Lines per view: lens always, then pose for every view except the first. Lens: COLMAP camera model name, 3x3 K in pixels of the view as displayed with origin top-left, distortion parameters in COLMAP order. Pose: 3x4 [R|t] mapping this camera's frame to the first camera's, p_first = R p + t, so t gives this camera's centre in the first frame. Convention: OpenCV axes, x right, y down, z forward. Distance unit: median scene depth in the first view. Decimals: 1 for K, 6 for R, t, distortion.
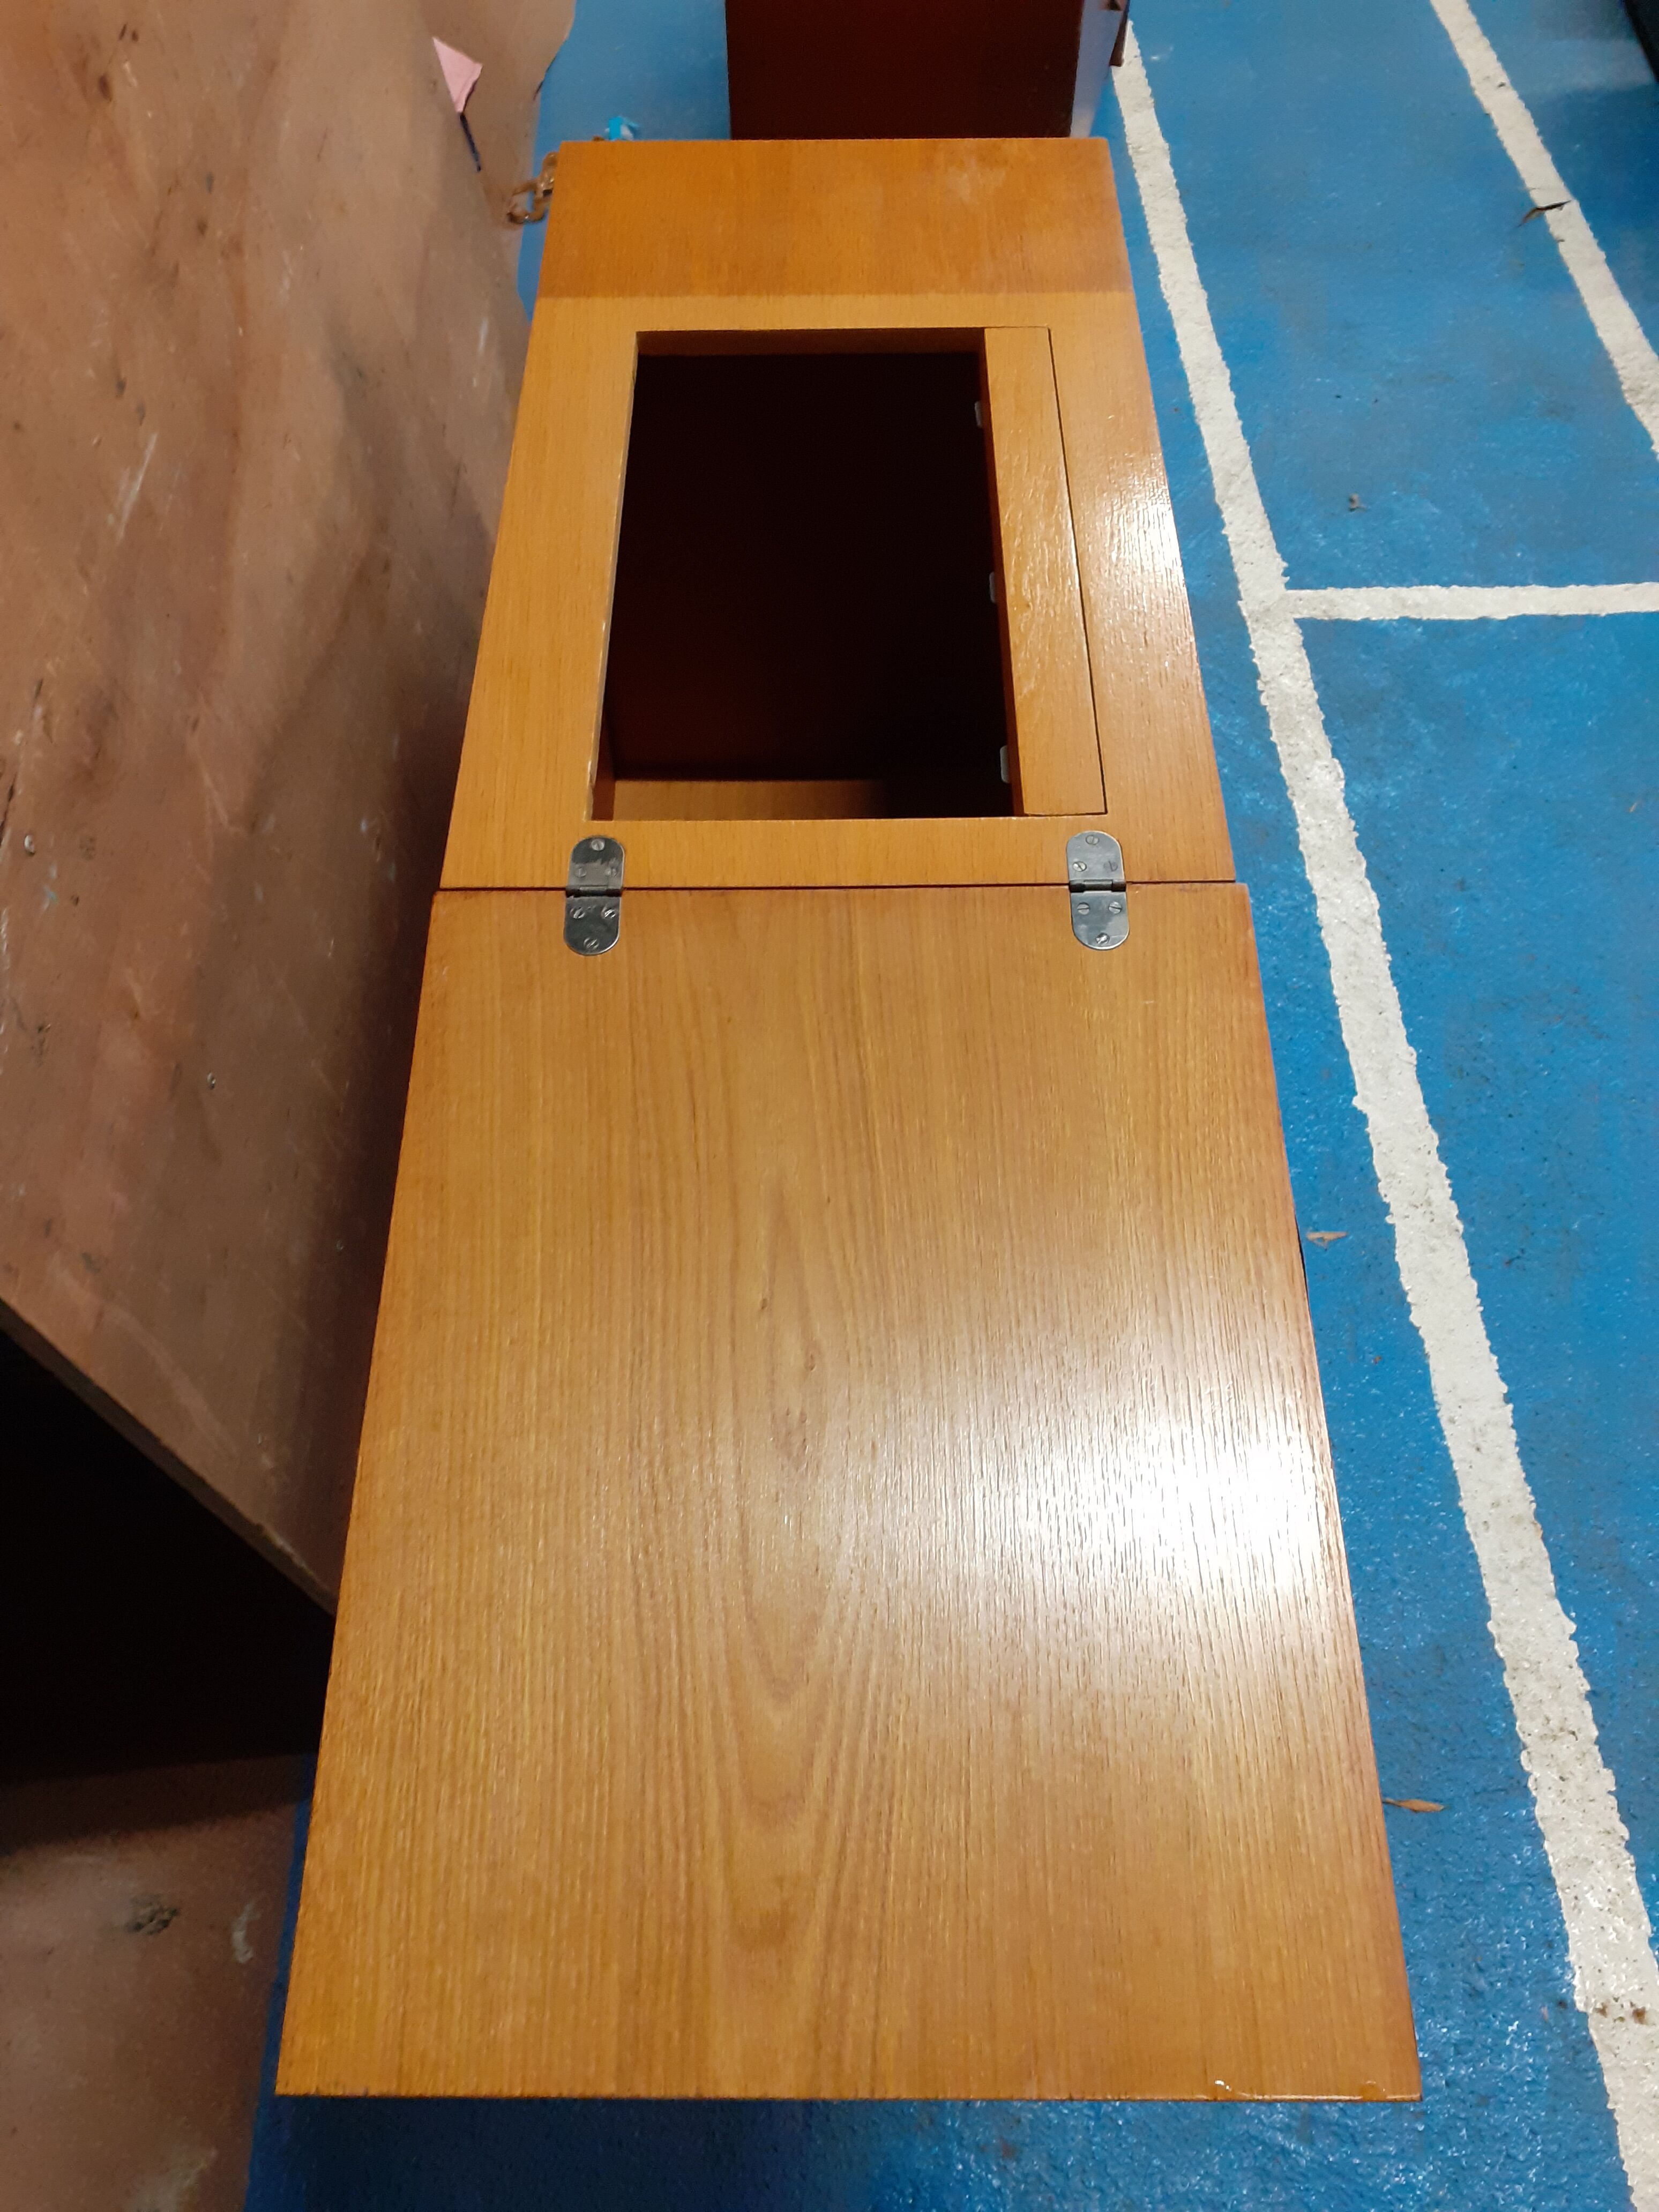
lens RADIAL K [[1759.9, 0, 827.0], [0, 1759.9, 1119.8], [0, 0, 1]] dist [0.030735, -0.039920]
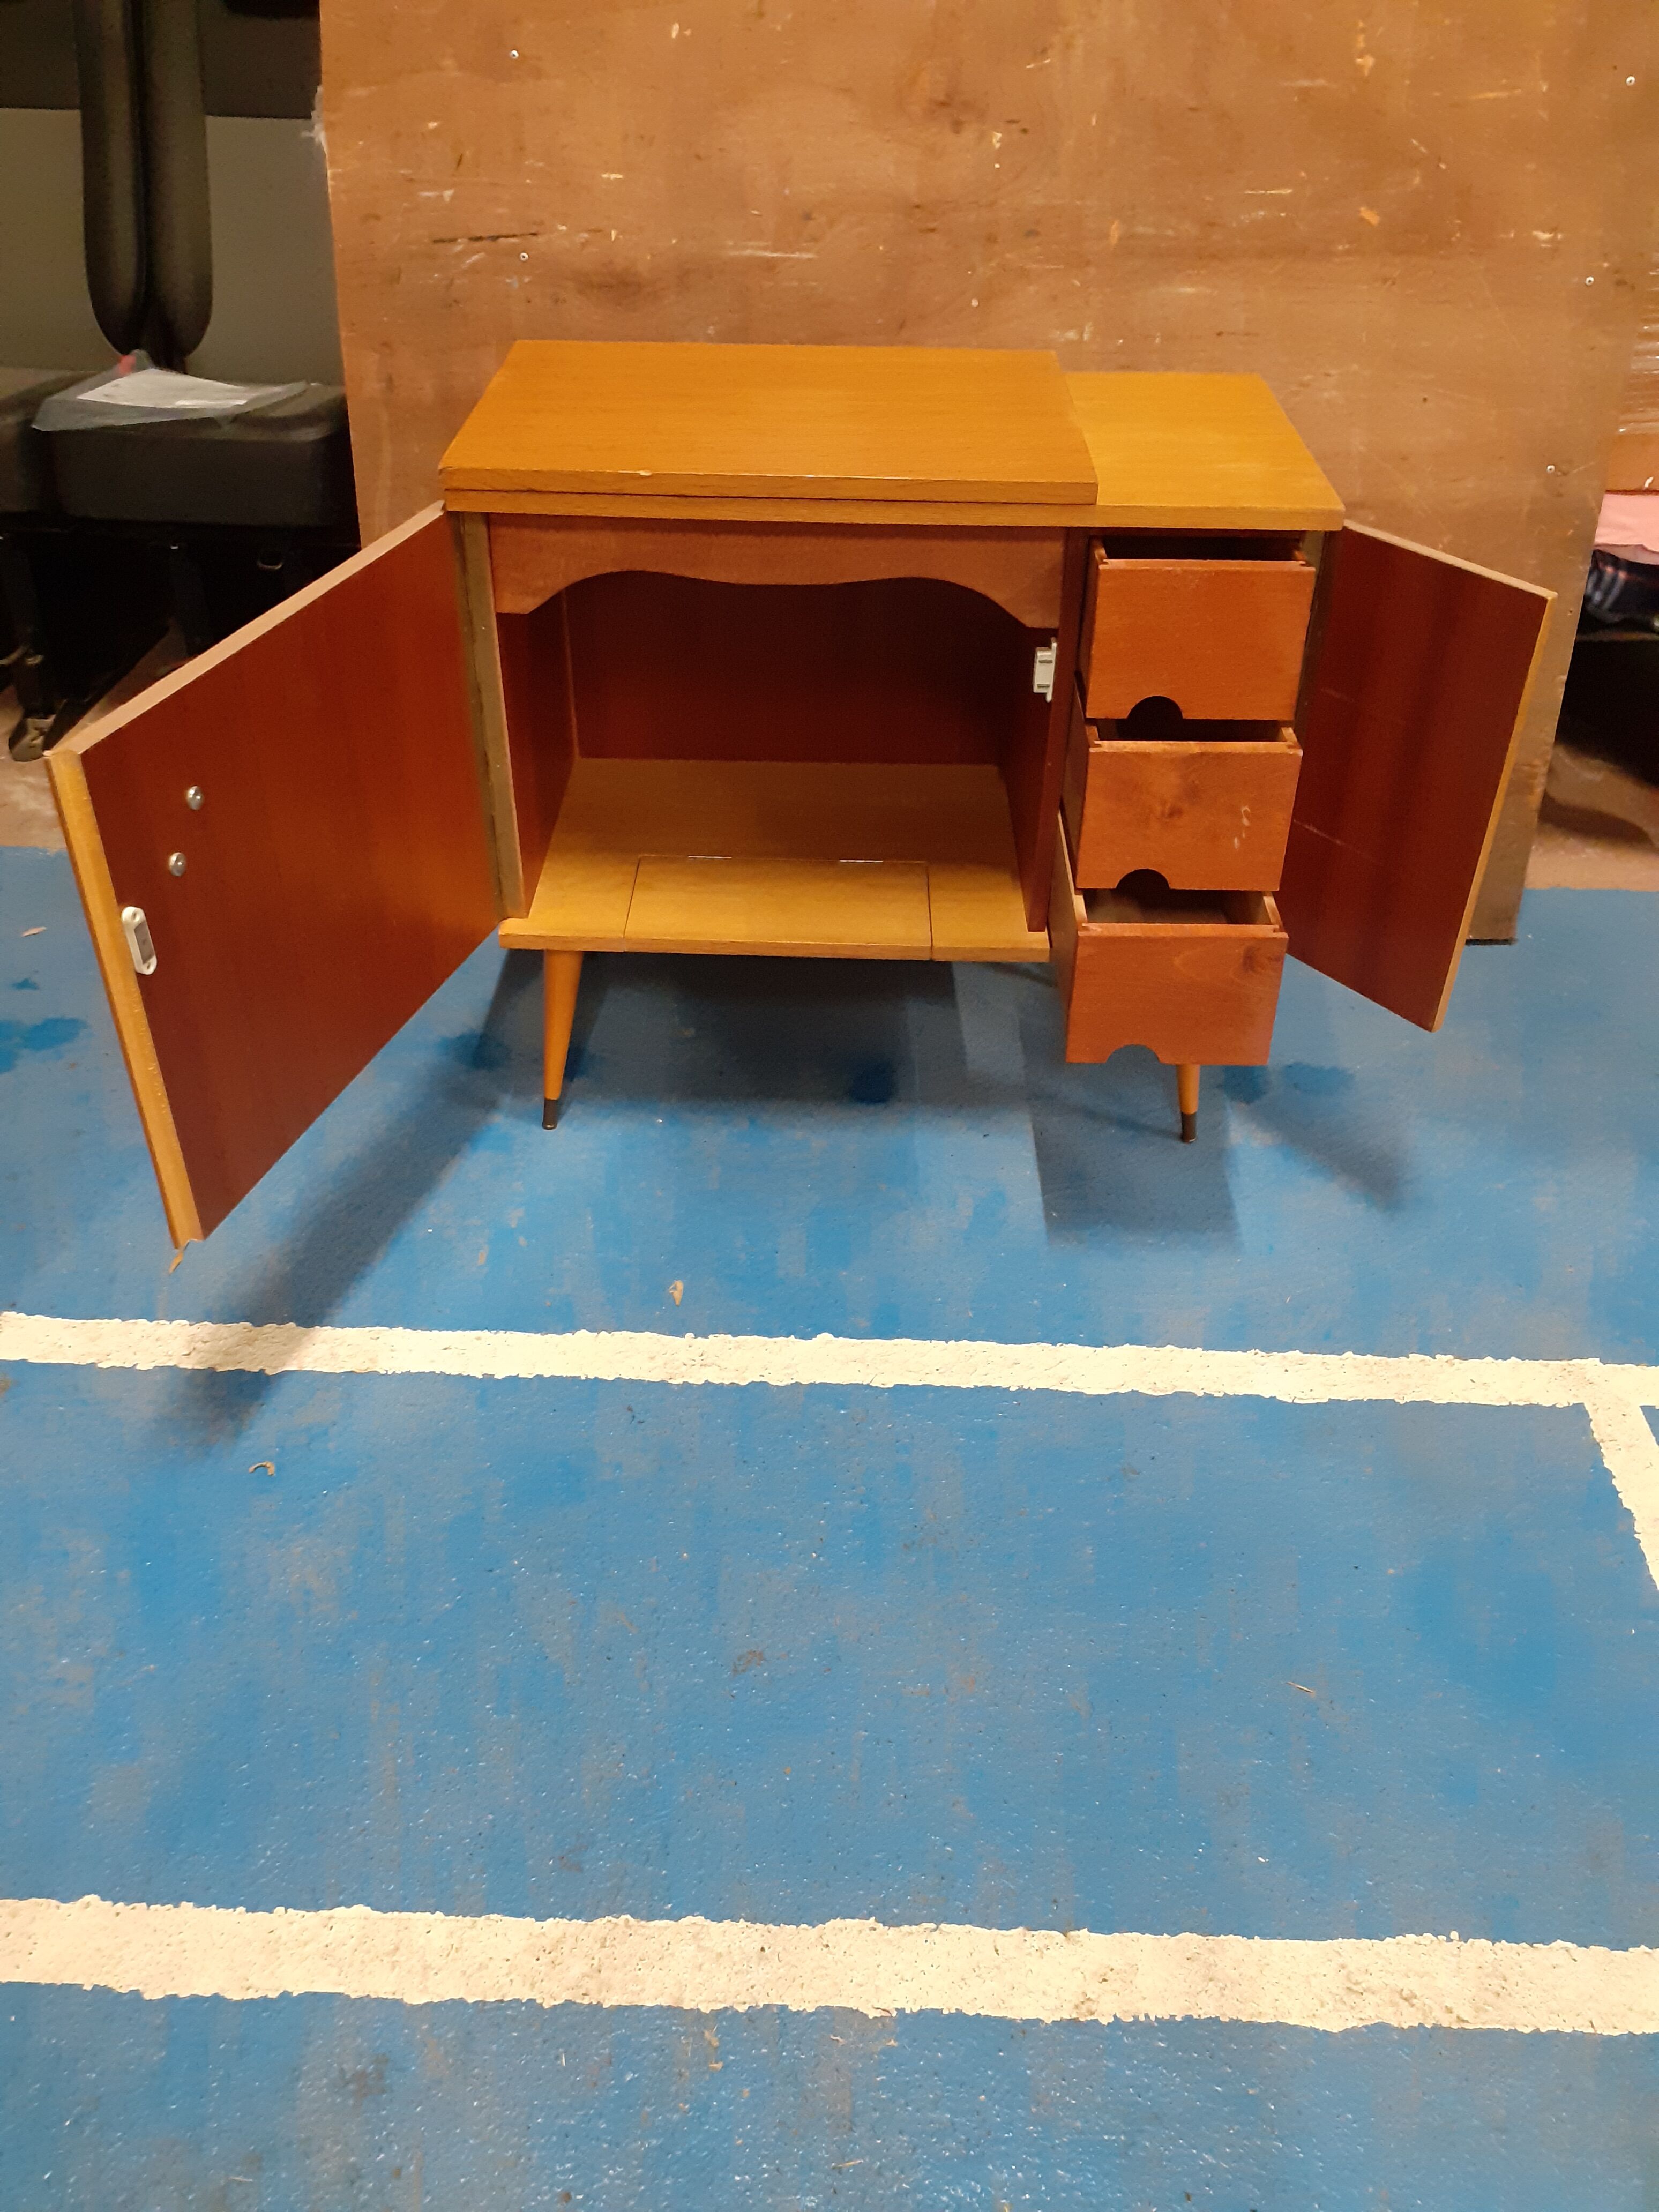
lens RADIAL K [[1759.9, 0, 802.7], [0, 1759.9, 1124.4], [0, 0, 1]] dist [0.030735, -0.039920]
pose [[-0.045026, 0.607187, -0.793283, 1.056477], [-0.823638, 0.426811, 0.373434, -0.439789], [0.565326, 0.670192, 0.480884, 0.437780]]
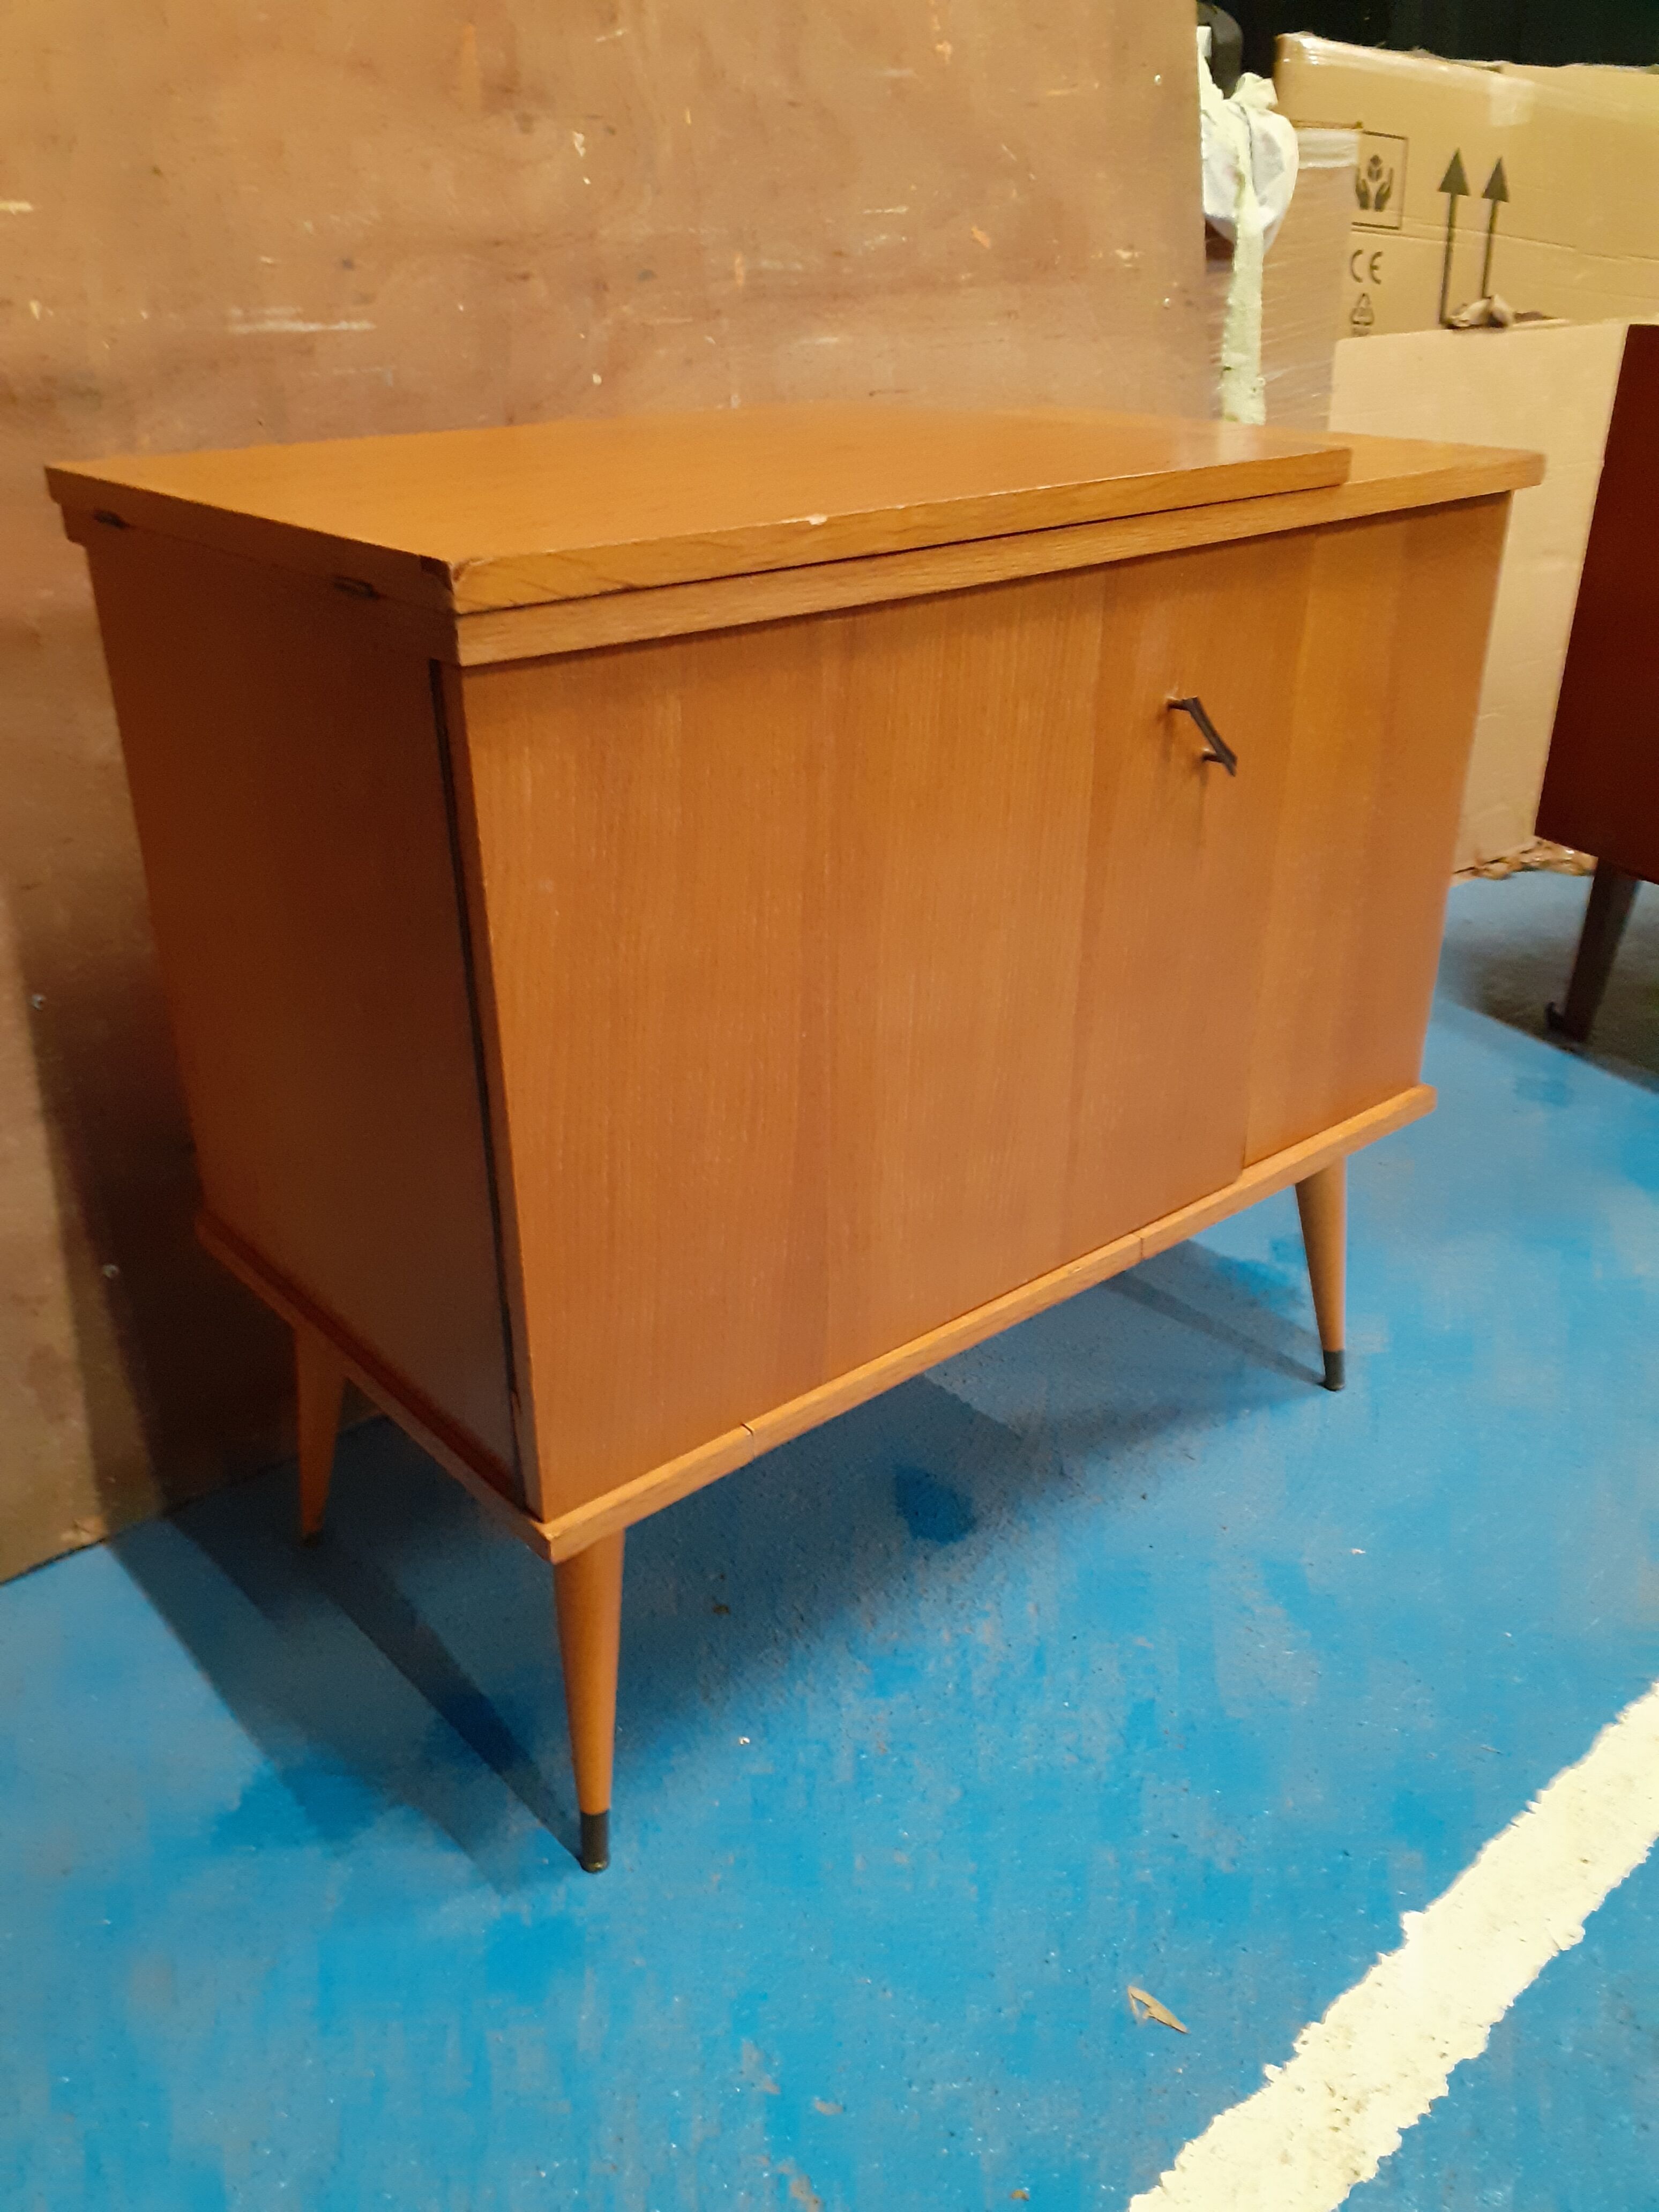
lens RADIAL K [[1759.9, 0, 792.7], [0, 1759.9, 1112.4], [0, 0, 1]] dist [0.030735, -0.039920]
pose [[0.635133, 0.348035, -0.689549, 0.492133], [-0.630151, 0.749734, -0.202010, 0.037168], [0.446672, 0.562823, 0.695496, 0.371895]]
